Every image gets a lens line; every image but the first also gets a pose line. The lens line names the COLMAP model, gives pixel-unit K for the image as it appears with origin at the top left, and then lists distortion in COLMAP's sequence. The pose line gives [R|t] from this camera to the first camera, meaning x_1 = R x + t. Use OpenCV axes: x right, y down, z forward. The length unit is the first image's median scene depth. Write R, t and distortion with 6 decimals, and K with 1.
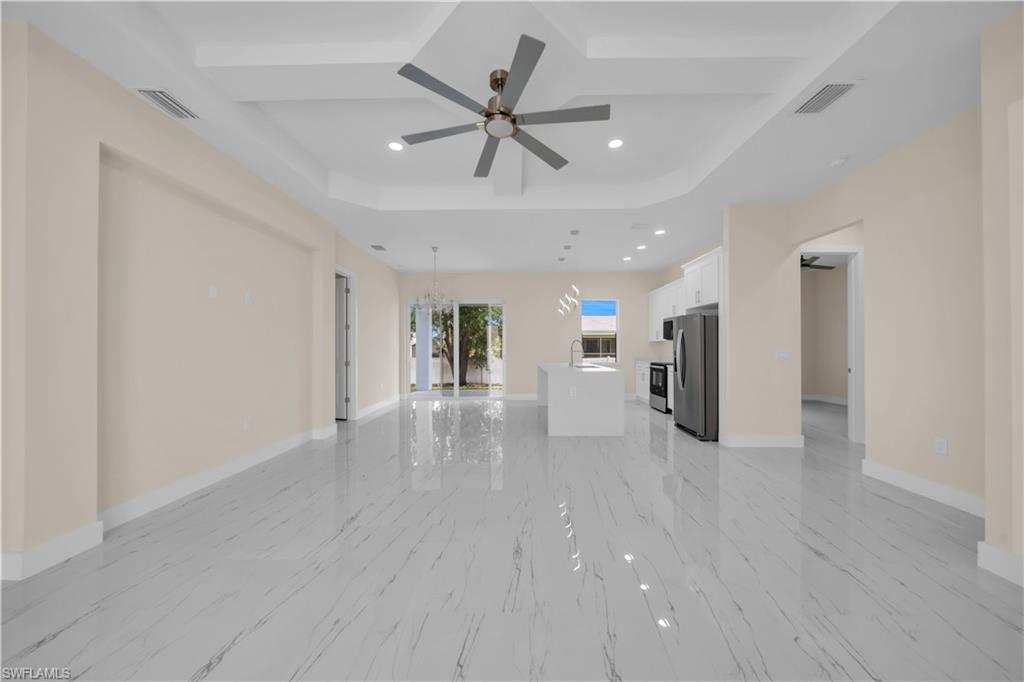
lens RADIAL K [[352.6, 0, 512.5], [0, 352.6, 346.3], [0, 0, 1]] dist [-0.000426, -0.000346]
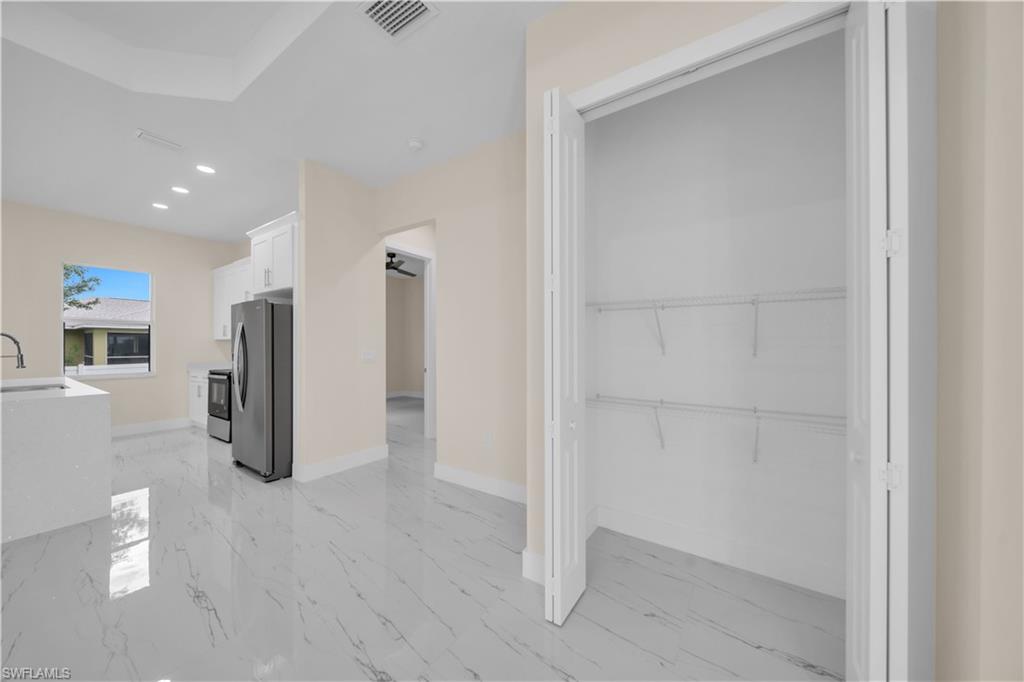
lens RADIAL K [[352.6, 0, 510.0], [0, 352.6, 345.4], [0, 0, 1]] dist [-0.000426, -0.000346]
pose [[0.542757, 0.003169, 0.839884, 0.177444], [-0.001322, 0.999995, -0.002919, -0.001730], [-0.839889, 0.000474, 0.542759, 0.183065]]
